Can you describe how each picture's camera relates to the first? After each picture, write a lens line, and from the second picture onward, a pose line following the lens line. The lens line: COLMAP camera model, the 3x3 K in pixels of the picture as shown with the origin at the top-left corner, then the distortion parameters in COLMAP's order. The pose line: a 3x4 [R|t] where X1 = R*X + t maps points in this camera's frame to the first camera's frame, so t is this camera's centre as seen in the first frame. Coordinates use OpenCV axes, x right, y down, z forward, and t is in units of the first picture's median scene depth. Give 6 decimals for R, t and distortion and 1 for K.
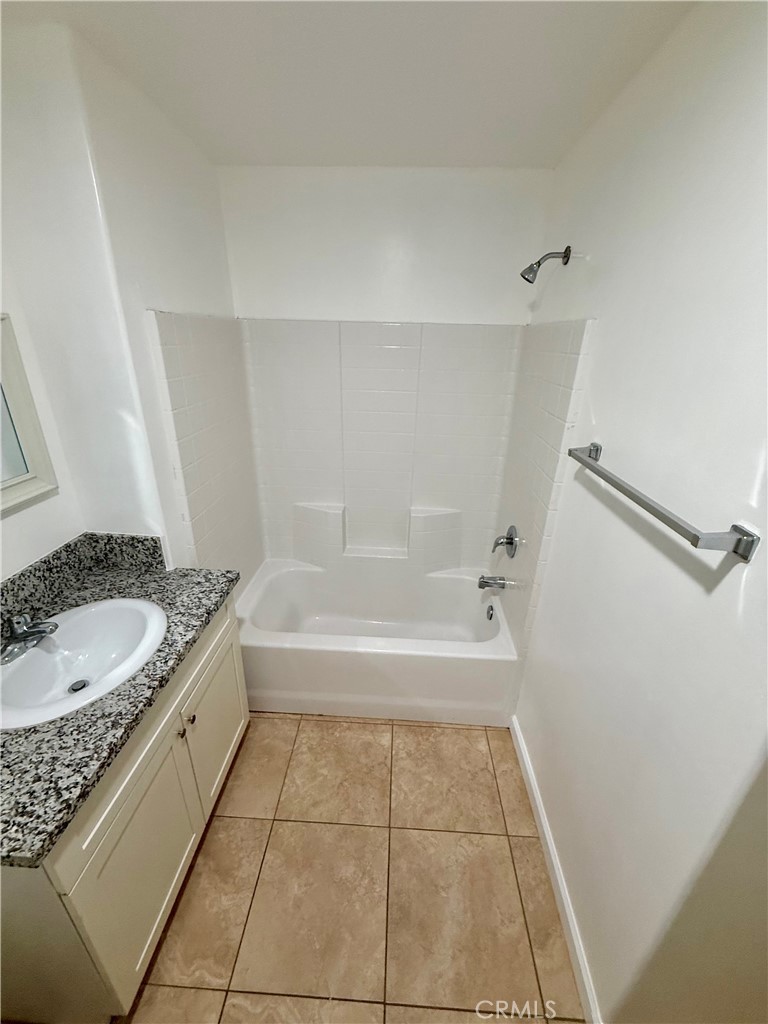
lens RADIAL K [[409.1, 0, 379.4], [0, 409.1, 508.1], [0, 0, 1]] dist [0.001882, 0.000579]
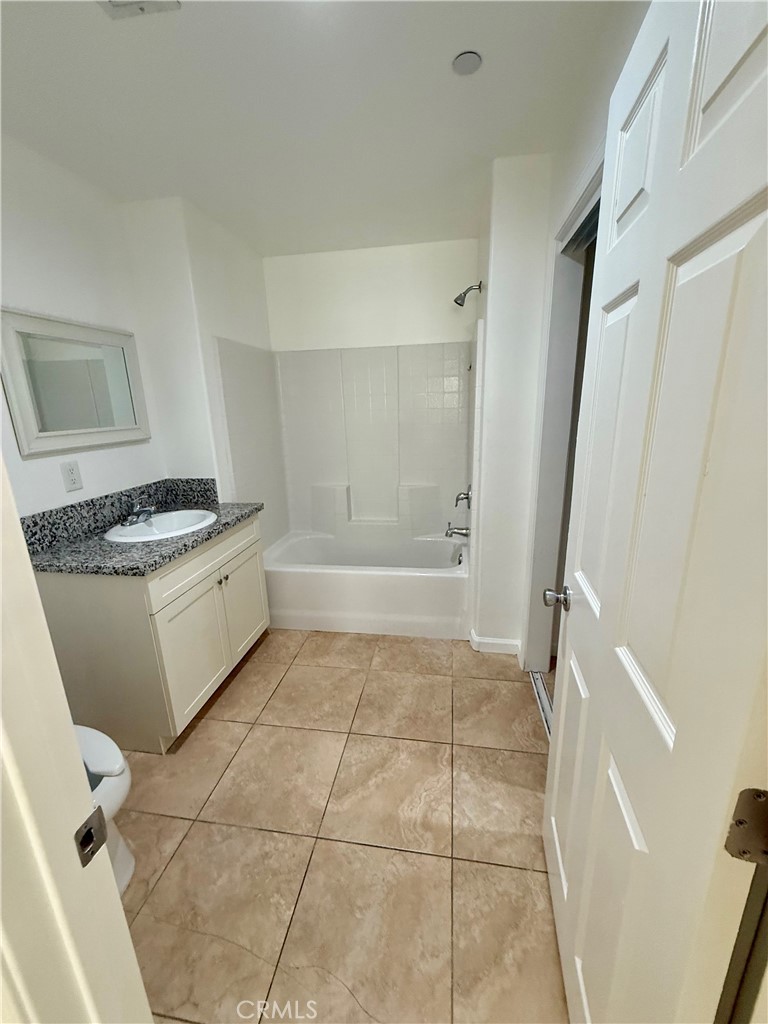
lens RADIAL K [[409.1, 0, 390.2], [0, 409.1, 516.9], [0, 0, 1]] dist [0.001882, 0.000579]
pose [[0.996423, -0.011105, -0.083774, 0.254177], [0.000414, 0.991958, -0.126568, 0.439330], [0.084506, 0.126081, 0.988414, -0.438290]]
